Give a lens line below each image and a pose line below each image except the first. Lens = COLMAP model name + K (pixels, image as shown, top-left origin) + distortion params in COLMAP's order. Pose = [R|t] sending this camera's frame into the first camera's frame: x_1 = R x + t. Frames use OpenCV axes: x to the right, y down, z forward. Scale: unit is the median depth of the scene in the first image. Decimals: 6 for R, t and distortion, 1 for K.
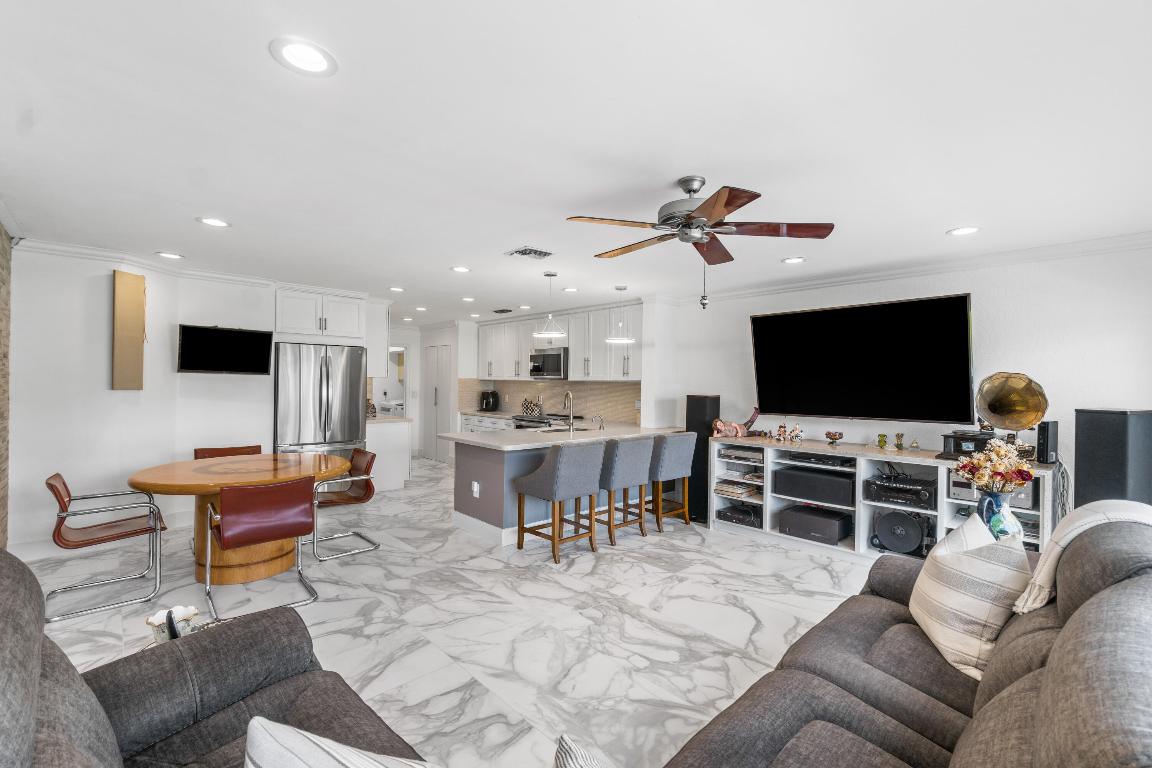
lens RADIAL K [[499.0, 0, 579.5], [0, 499.0, 381.4], [0, 0, 1]] dist [-0.004106, 0.002767]
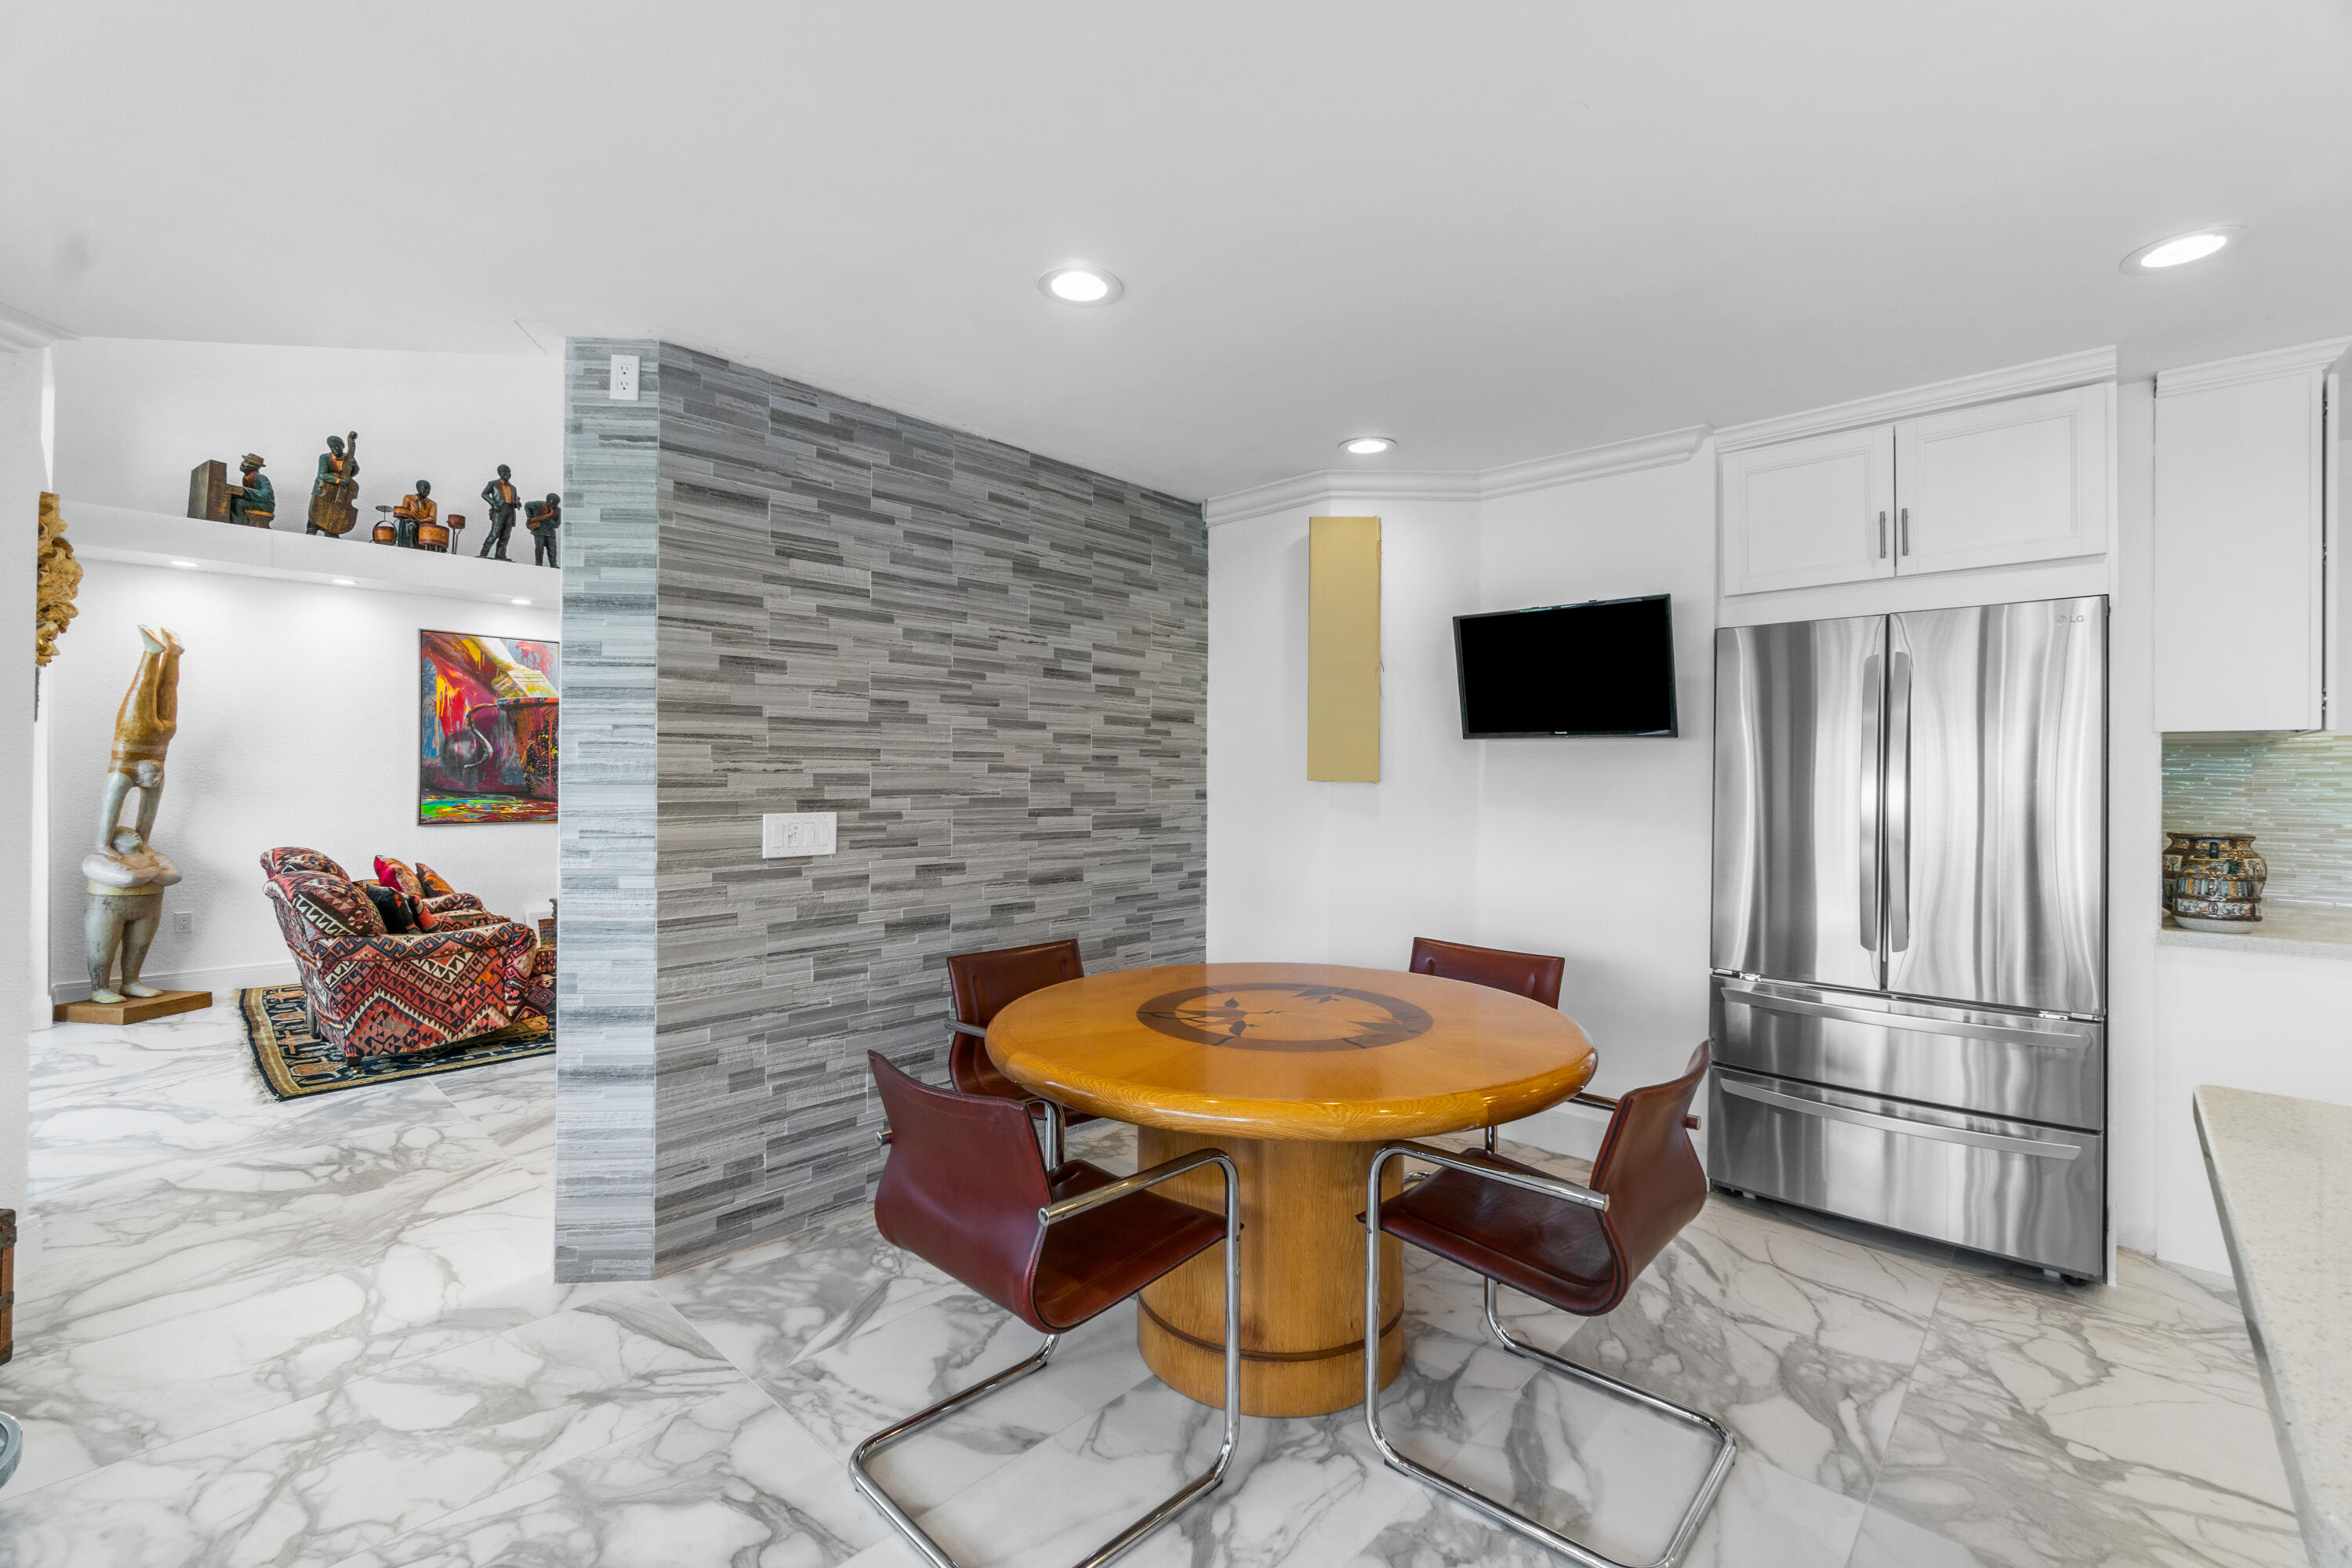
lens RADIAL K [[1018.9, 0, 1171.4], [0, 1018.9, 769.3], [0, 0, 1]] dist [-0.004106, 0.002767]
pose [[0.059025, -0.021625, -0.998022, -0.012175], [-0.002065, 0.999761, -0.021785, 0.024639], [0.998254, 0.003347, 0.058967, 0.728516]]
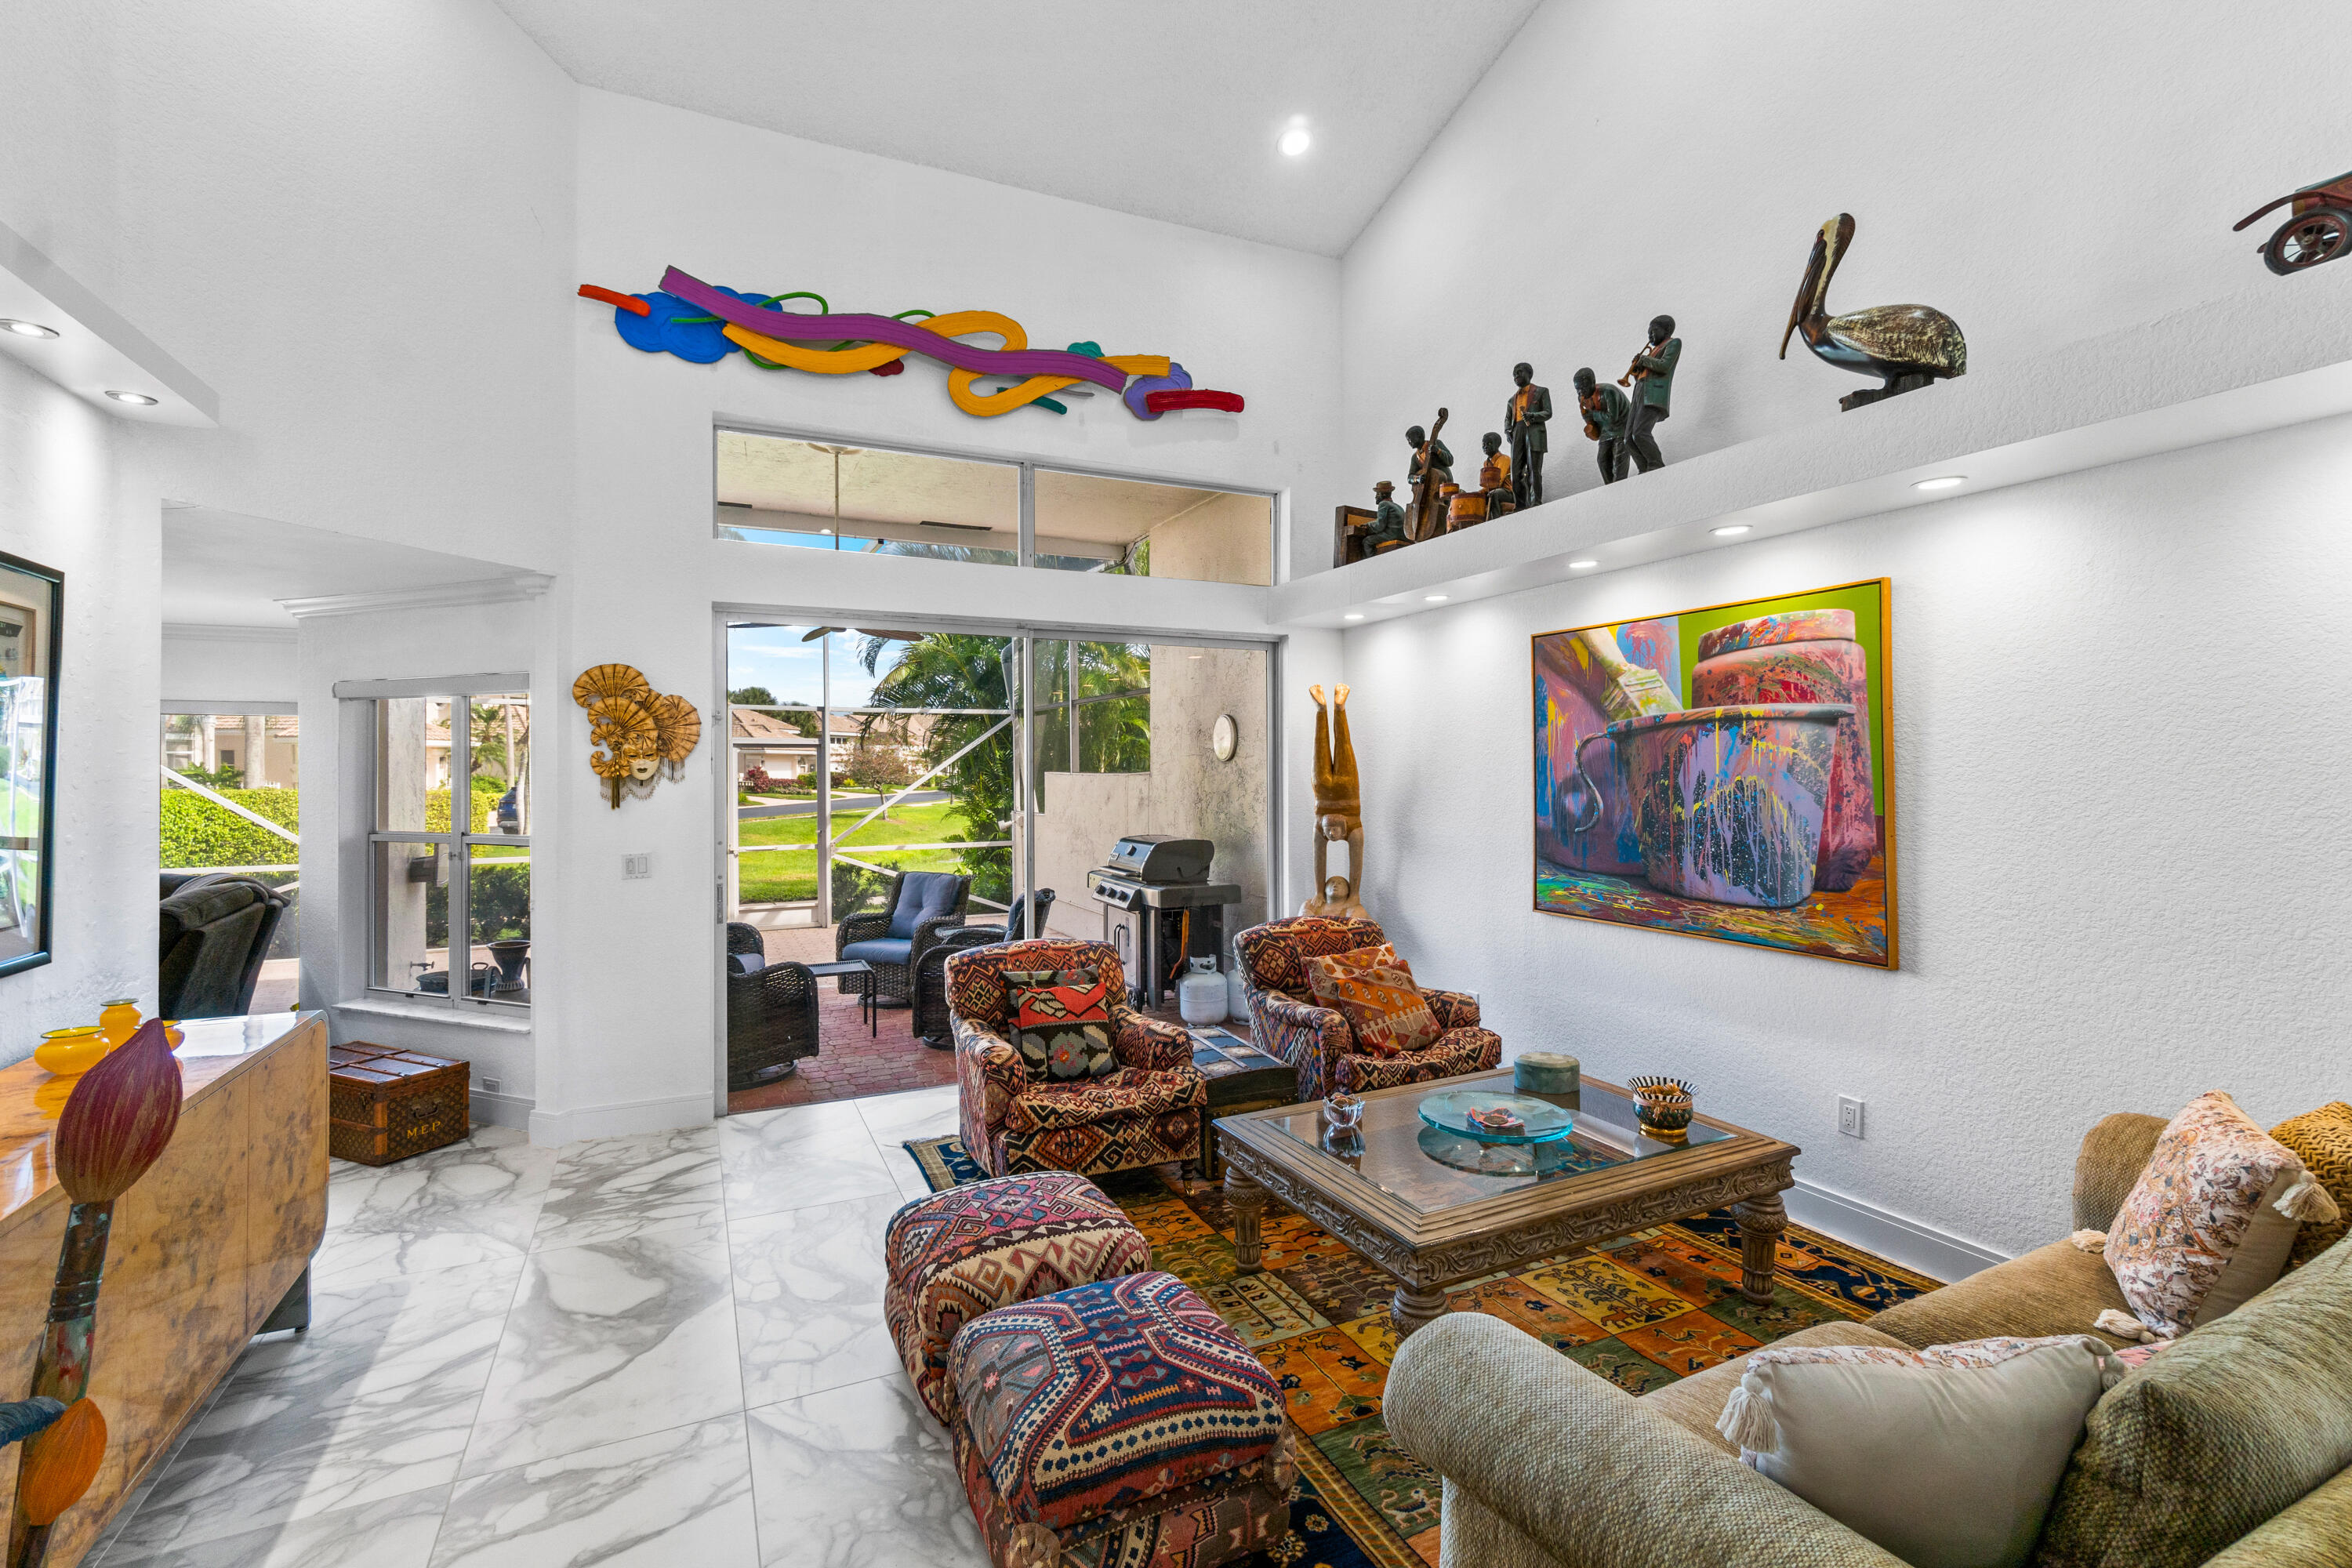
lens RADIAL K [[1018.9, 0, 1169.0], [0, 1018.9, 774.9], [0, 0, 1]] dist [-0.004106, 0.002767]
pose [[-0.952817, -0.016073, 0.303119, -1.449101], [-0.015701, 0.999870, 0.003662, -0.058840], [-0.303138, -0.001270, -0.952946, 0.844547]]
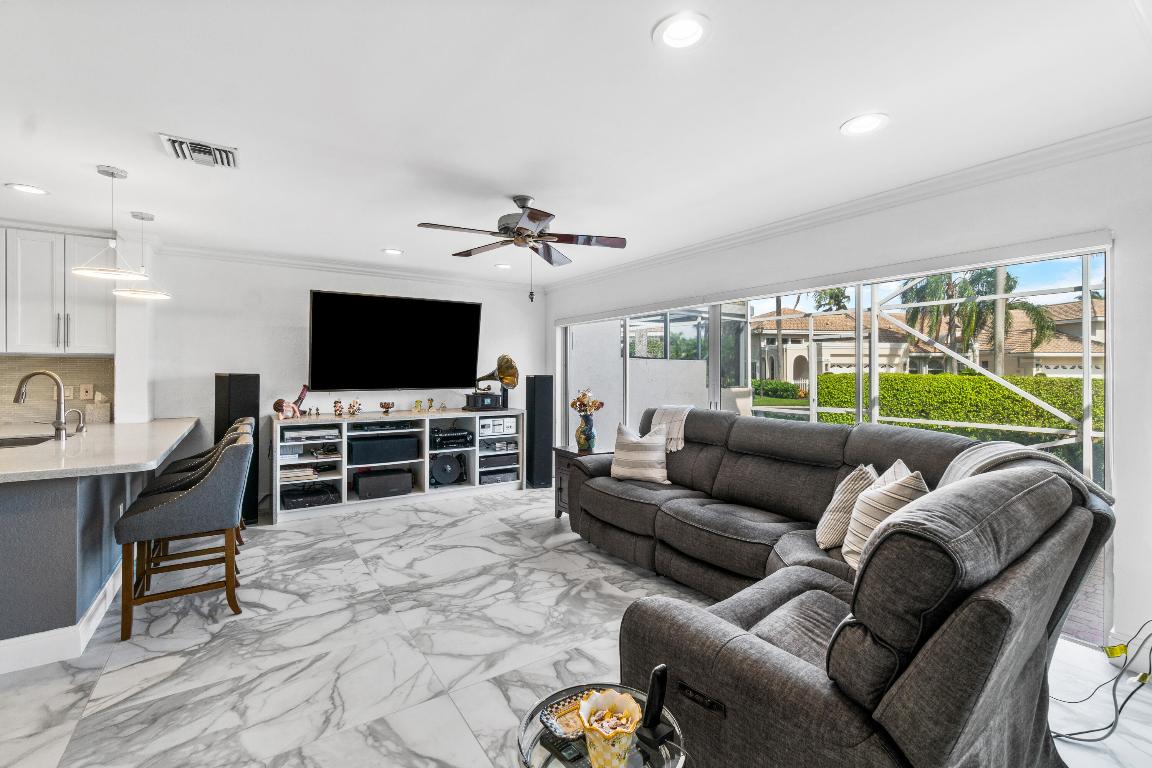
lens RADIAL K [[499.0, 0, 573.5], [0, 499.0, 373.1], [0, 0, 1]] dist [-0.004106, 0.002767]
pose [[0.171325, -0.015494, 0.985093, -0.558011], [-0.008316, 0.999818, 0.017172, 0.009909], [-0.985179, -0.011134, 0.171165, 0.362400]]
